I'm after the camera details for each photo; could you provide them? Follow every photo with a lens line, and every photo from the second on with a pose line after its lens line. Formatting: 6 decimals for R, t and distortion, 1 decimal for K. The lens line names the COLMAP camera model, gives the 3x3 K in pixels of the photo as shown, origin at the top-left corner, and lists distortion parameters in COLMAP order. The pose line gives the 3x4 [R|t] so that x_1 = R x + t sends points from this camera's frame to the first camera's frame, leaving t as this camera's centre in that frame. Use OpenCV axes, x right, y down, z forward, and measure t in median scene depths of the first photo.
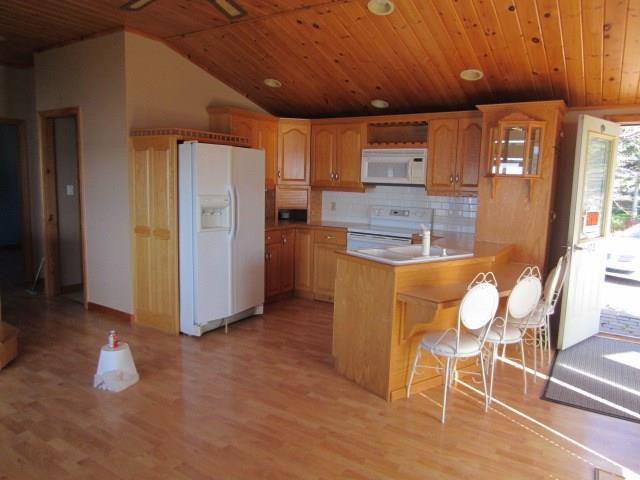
lens RADIAL K [[454.9, 0, 322.5], [0, 454.9, 236.6], [0, 0, 1]] dist [-0.024538, 0.004389]
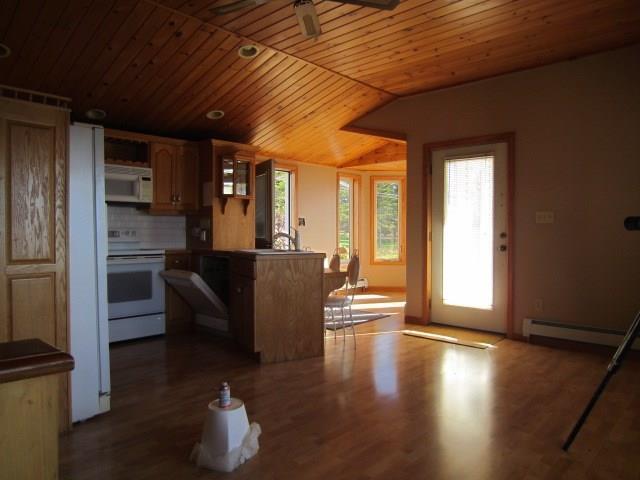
lens RADIAL K [[454.9, 0, 322.5], [0, 454.9, 236.6], [0, 0, 1]] dist [-0.024538, 0.004389]
pose [[0.178280, -0.040978, 0.983126, -0.869341], [0.129042, 0.991477, 0.017926, -0.008977], [-0.975482, 0.123669, 0.182049, 0.533255]]
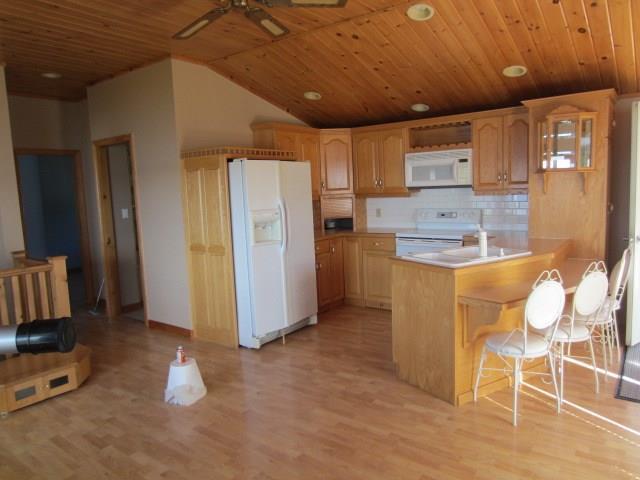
lens RADIAL K [[454.9, 0, 322.5], [0, 454.9, 236.6], [0, 0, 1]] dist [-0.024538, 0.004389]
pose [[0.995067, -0.061314, -0.077986, -0.033997], [0.059974, 0.998011, -0.019412, -0.002818], [0.079021, 0.014639, 0.996765, -0.010803]]
